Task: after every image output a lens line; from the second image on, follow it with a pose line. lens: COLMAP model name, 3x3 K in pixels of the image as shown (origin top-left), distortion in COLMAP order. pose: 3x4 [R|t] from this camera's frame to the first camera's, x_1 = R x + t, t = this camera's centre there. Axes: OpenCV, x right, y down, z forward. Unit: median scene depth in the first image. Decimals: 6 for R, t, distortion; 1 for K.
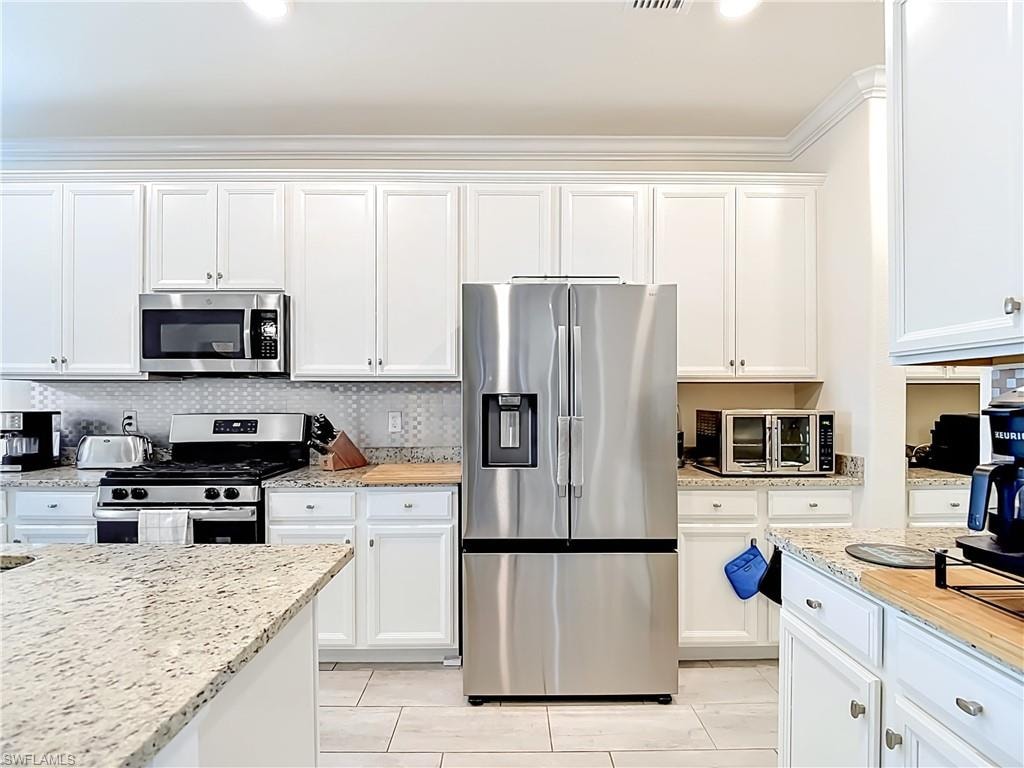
lens RADIAL K [[565.5, 0, 514.8], [0, 565.5, 406.2], [0, 0, 1]] dist [0.008484, 0.000678]
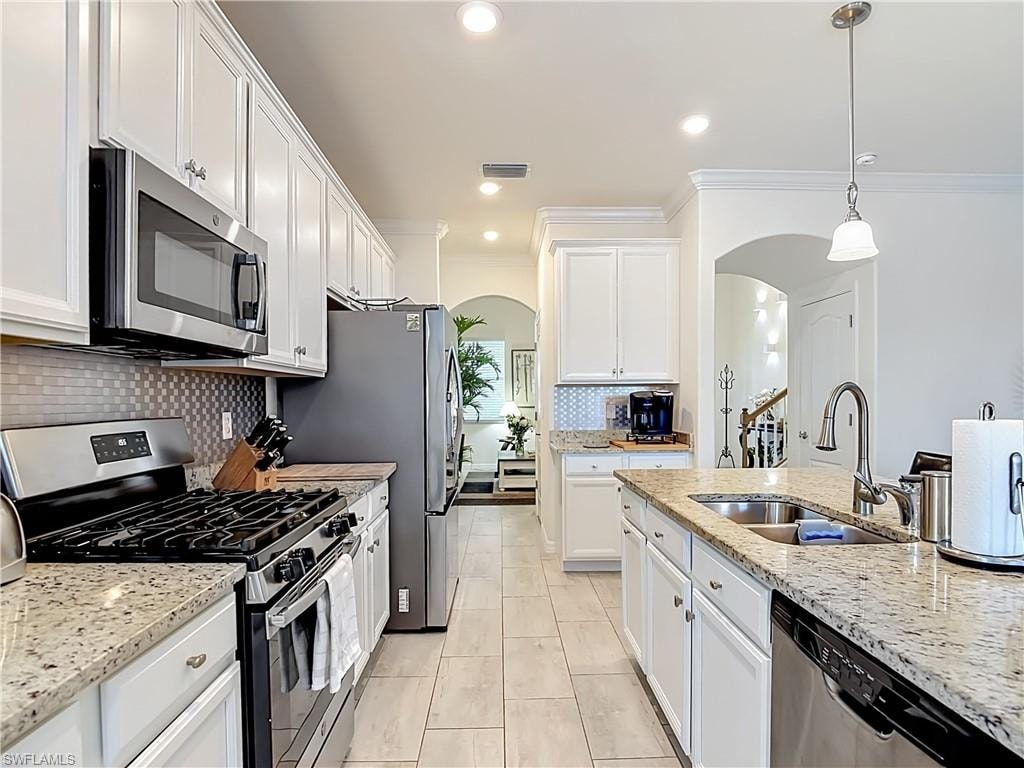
lens RADIAL K [[557.3, 0, 503.2], [0, 557.3, 407.8], [0, 0, 1]] dist [-0.004589, -0.011692]
pose [[-0.017080, -0.011520, 0.999788, -1.058930], [0.020115, 0.999727, 0.011863, 0.002311], [-0.999652, 0.020314, -0.016843, 0.700169]]
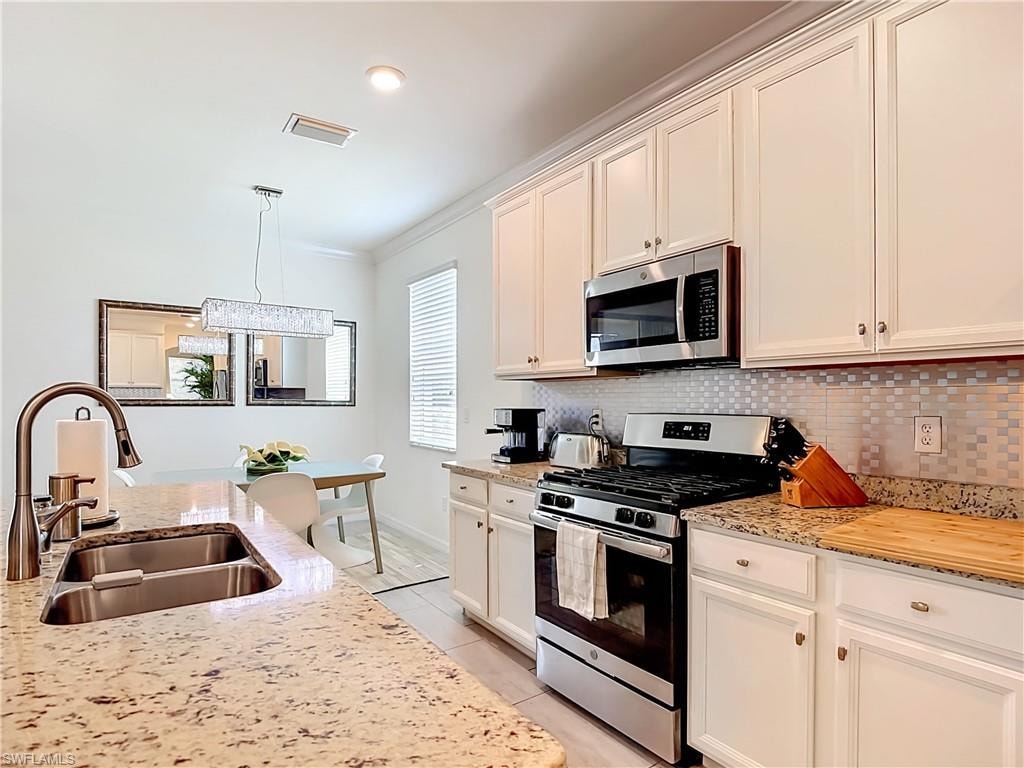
lens RADIAL K [[557.3, 0, 495.5], [0, 557.3, 404.9], [0, 0, 1]] dist [-0.004589, -0.011692]
pose [[0.554396, 0.006342, -0.832229, 0.006789], [-0.004411, 0.999979, 0.004681, -0.002396], [0.832241, 0.001076, 0.554413, 0.367241]]
